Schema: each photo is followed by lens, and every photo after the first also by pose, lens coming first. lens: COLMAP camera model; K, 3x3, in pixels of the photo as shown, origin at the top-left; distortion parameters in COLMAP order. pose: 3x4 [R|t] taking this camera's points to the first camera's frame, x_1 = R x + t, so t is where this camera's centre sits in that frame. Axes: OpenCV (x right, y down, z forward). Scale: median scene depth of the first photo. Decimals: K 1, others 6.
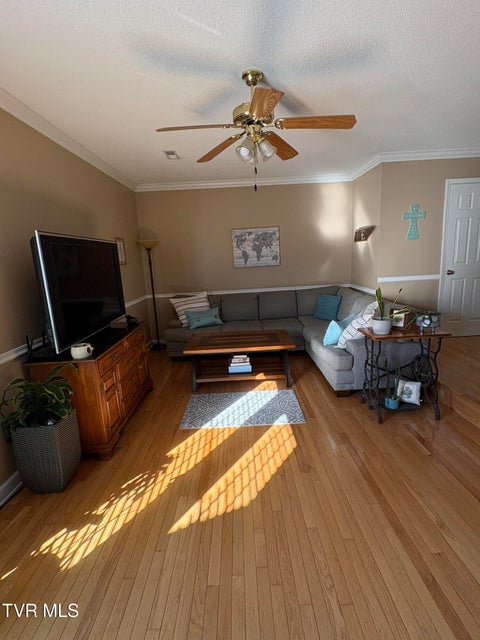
lens RADIAL K [[311.8, 0, 240.0], [0, 311.8, 320.0], [0, 0, 1]] dist [0.014035, 0.000122]
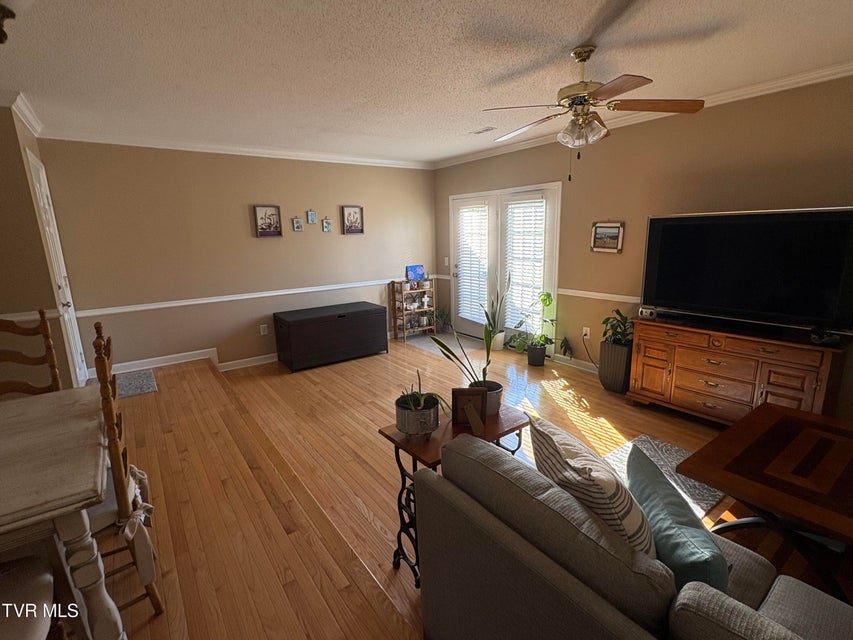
lens RADIAL K [[415.6, 0, 426.5], [0, 415.6, 320.0], [0, 0, 1]] dist [0.014035, 0.000122]
pose [[-0.809668, 0.191770, -0.554673, 0.597142], [-0.051894, 0.918013, 0.393140, -0.255927], [0.584589, 0.347097, -0.733334, 0.925455]]
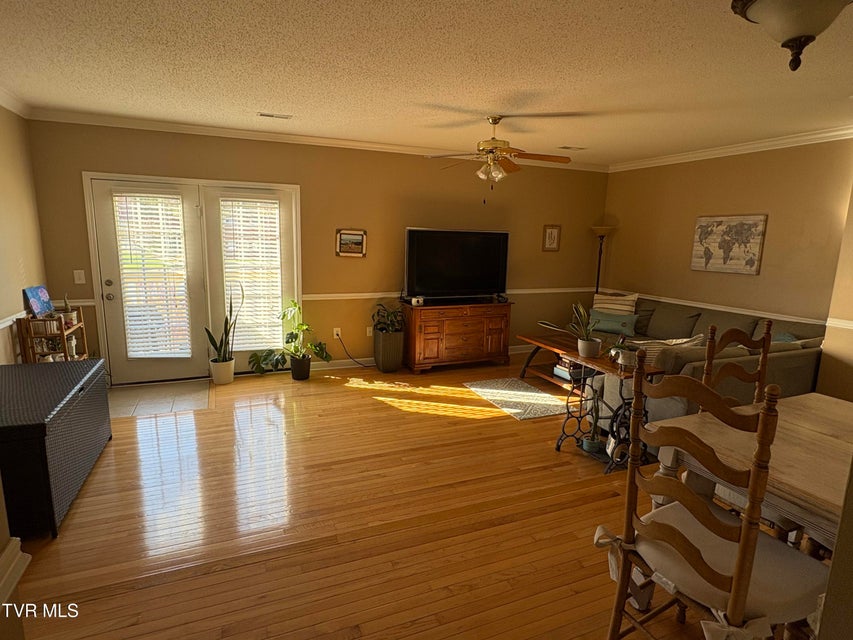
lens RADIAL K [[473.3, 0, 426.5], [0, 473.3, 320.0], [0, 0, 1]] dist [0.002063, 0.000100]
pose [[0.382014, 0.222527, -0.896965, 0.928756], [-0.228468, 0.963191, 0.141653, -0.089009], [0.895471, 0.150814, 0.418793, 0.023837]]
